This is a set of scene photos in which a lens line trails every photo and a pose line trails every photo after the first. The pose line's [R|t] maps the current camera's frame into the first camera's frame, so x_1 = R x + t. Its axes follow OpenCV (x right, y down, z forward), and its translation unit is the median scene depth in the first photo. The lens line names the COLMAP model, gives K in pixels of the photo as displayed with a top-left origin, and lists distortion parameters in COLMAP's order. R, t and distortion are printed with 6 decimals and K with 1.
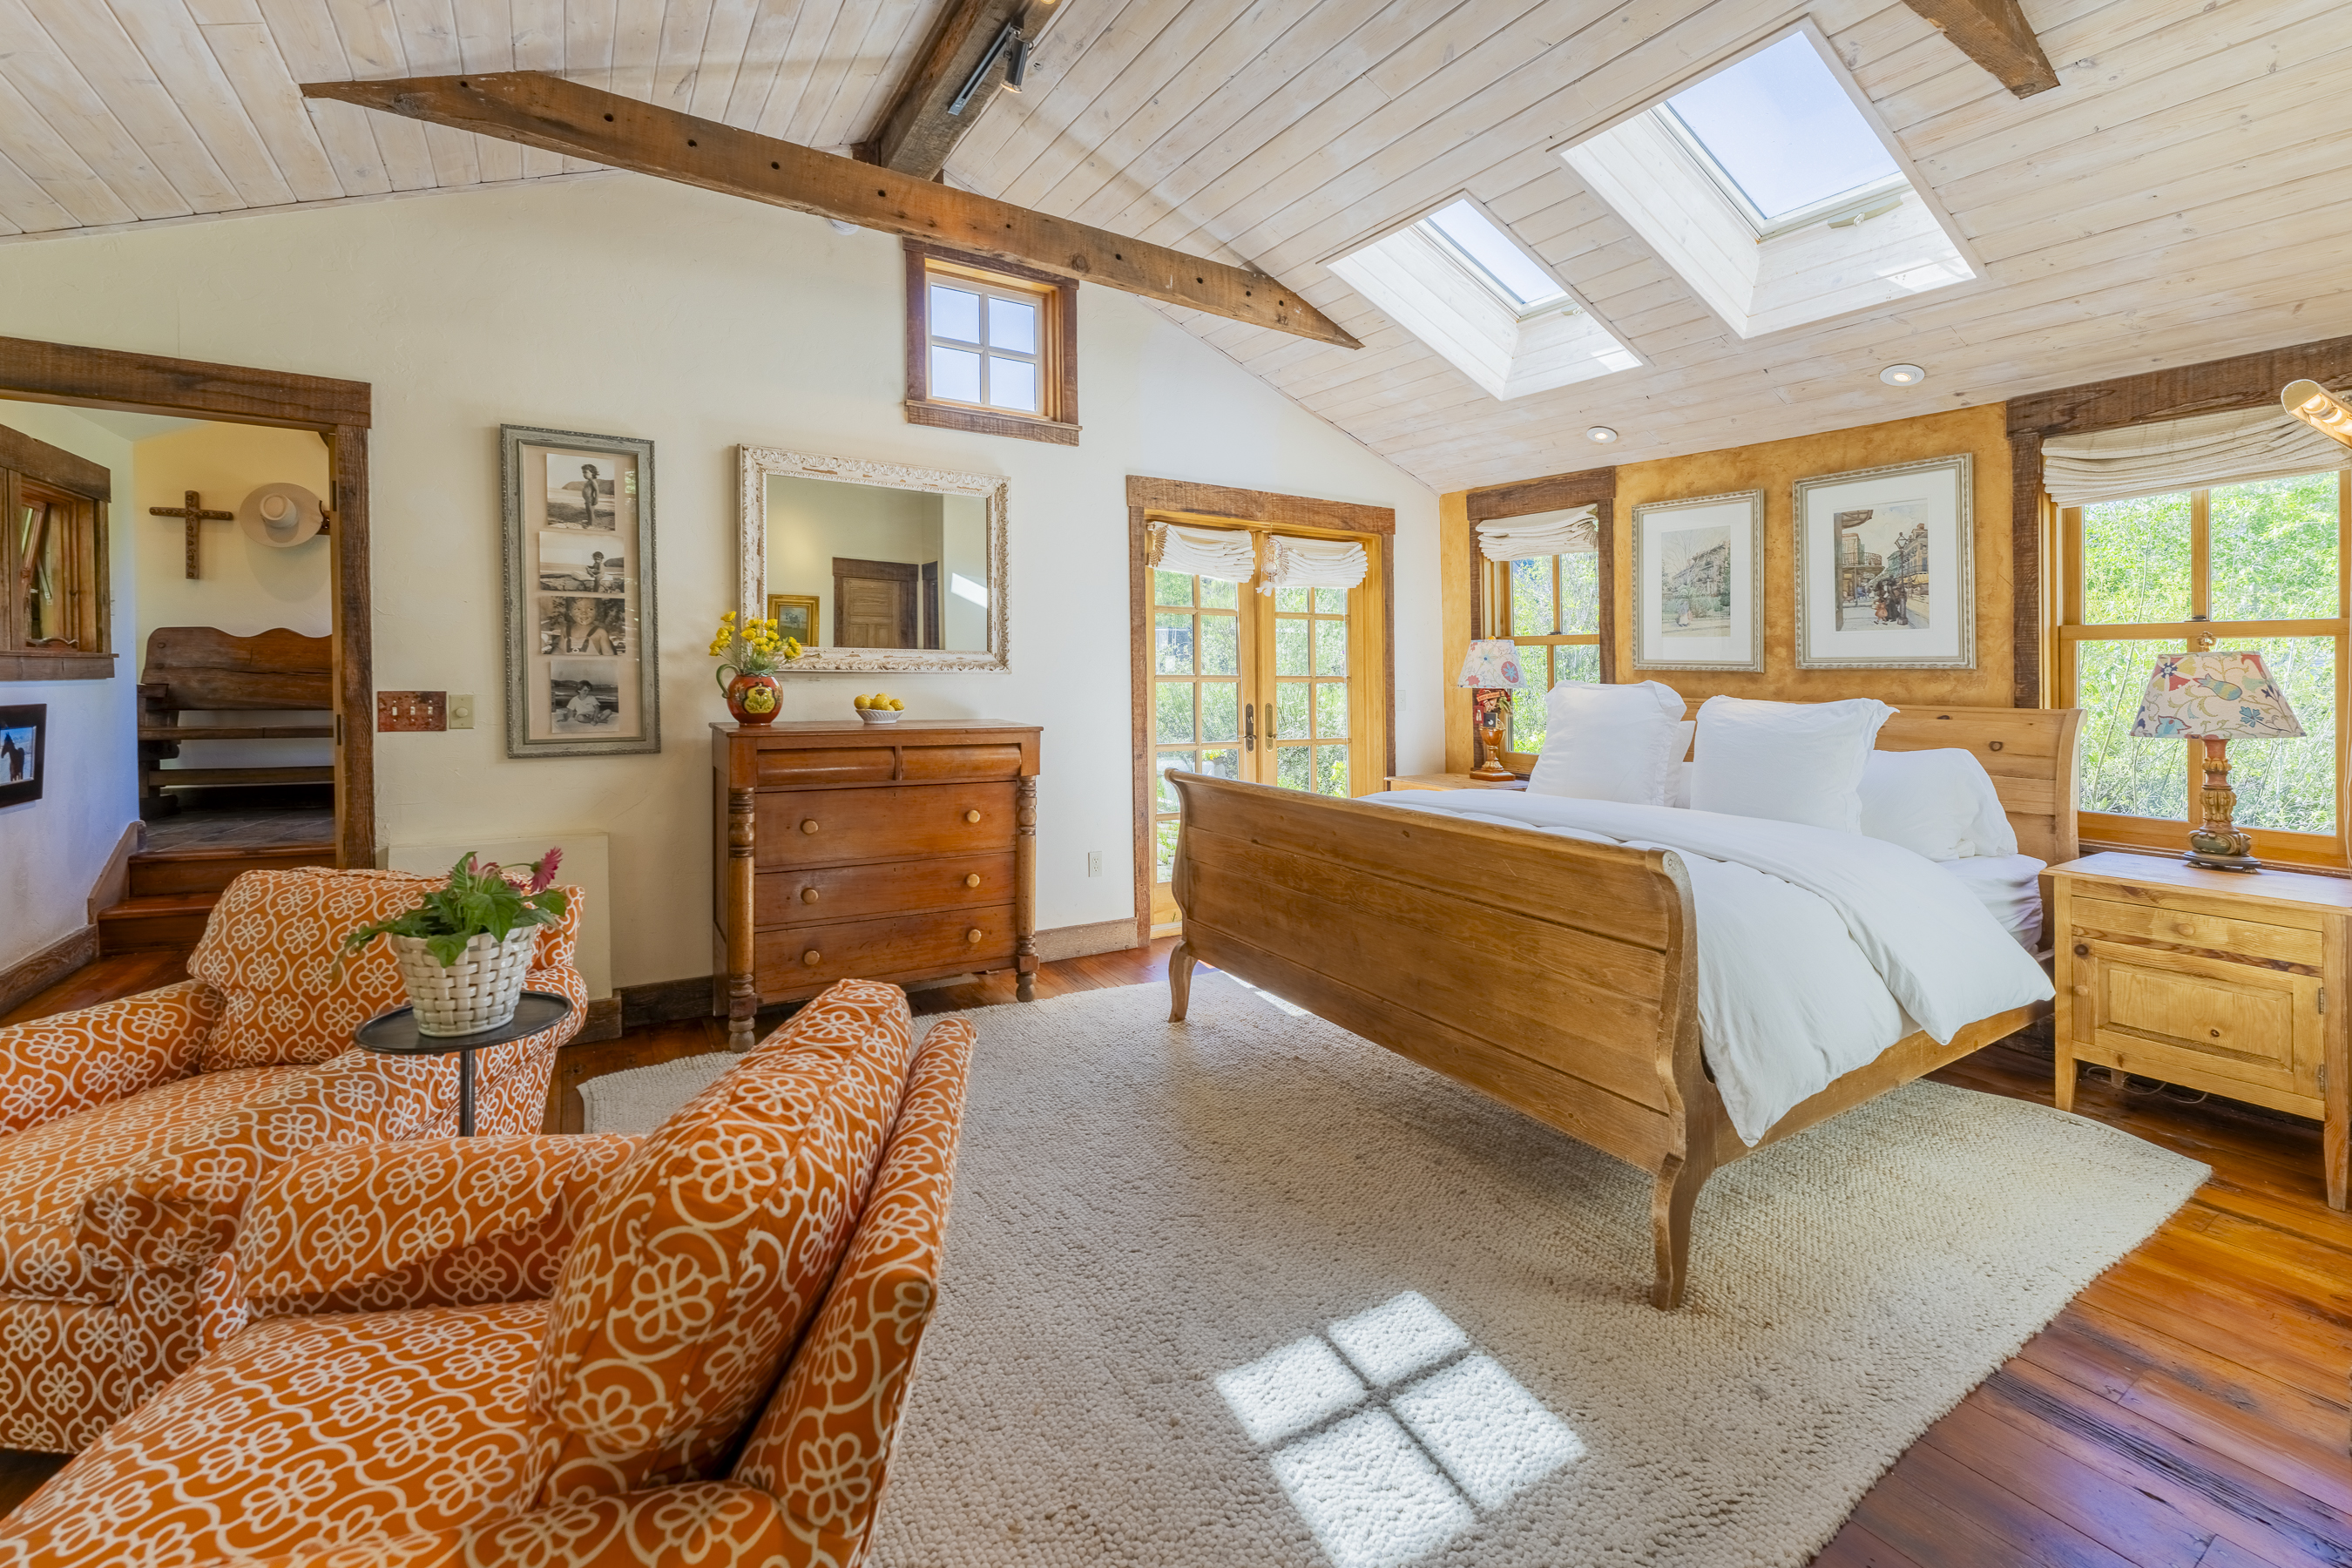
lens RADIAL K [[984.5, 0, 1185.5], [0, 984.5, 776.8], [0, 0, 1]] dist [-0.002776, 0.000023]
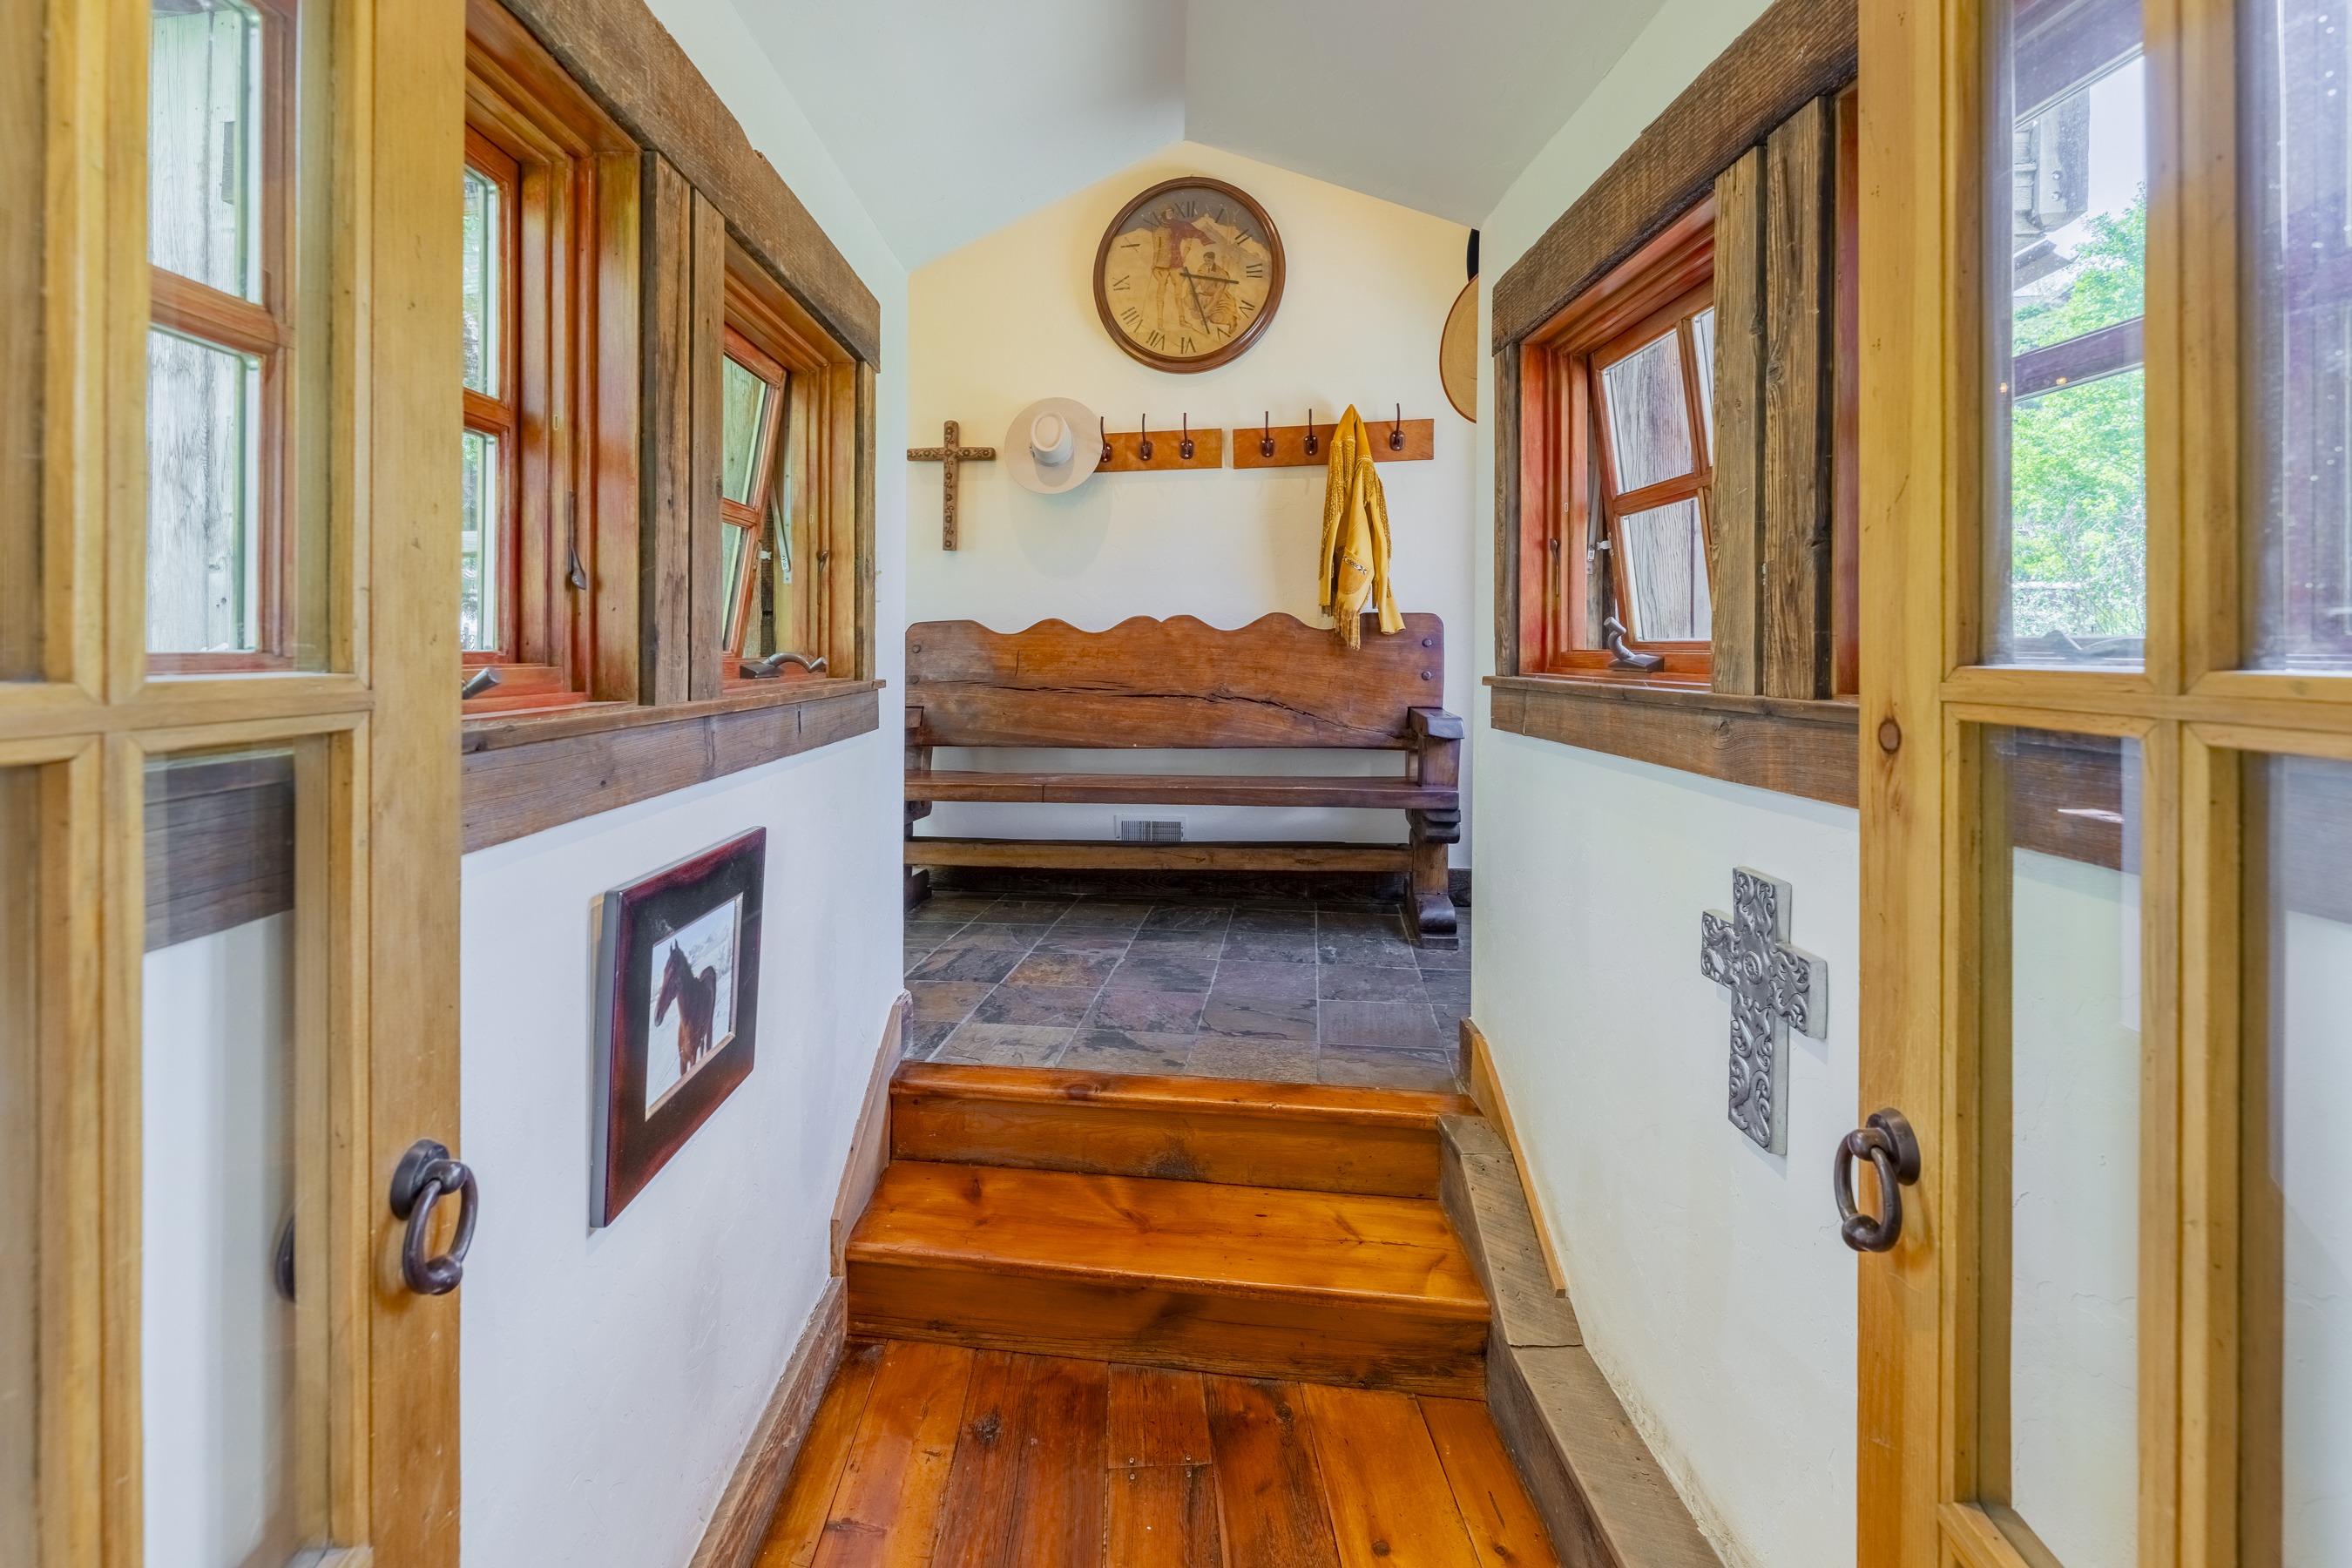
lens RADIAL K [[984.5, 0, 1177.6], [0, 984.5, 791.1], [0, 0, 1]] dist [-0.002776, 0.000023]
pose [[0.873308, 0.057540, -0.483758, -0.317461], [-0.037630, 0.998001, 0.050774, -0.044385], [0.485712, -0.026137, 0.873728, 0.282579]]
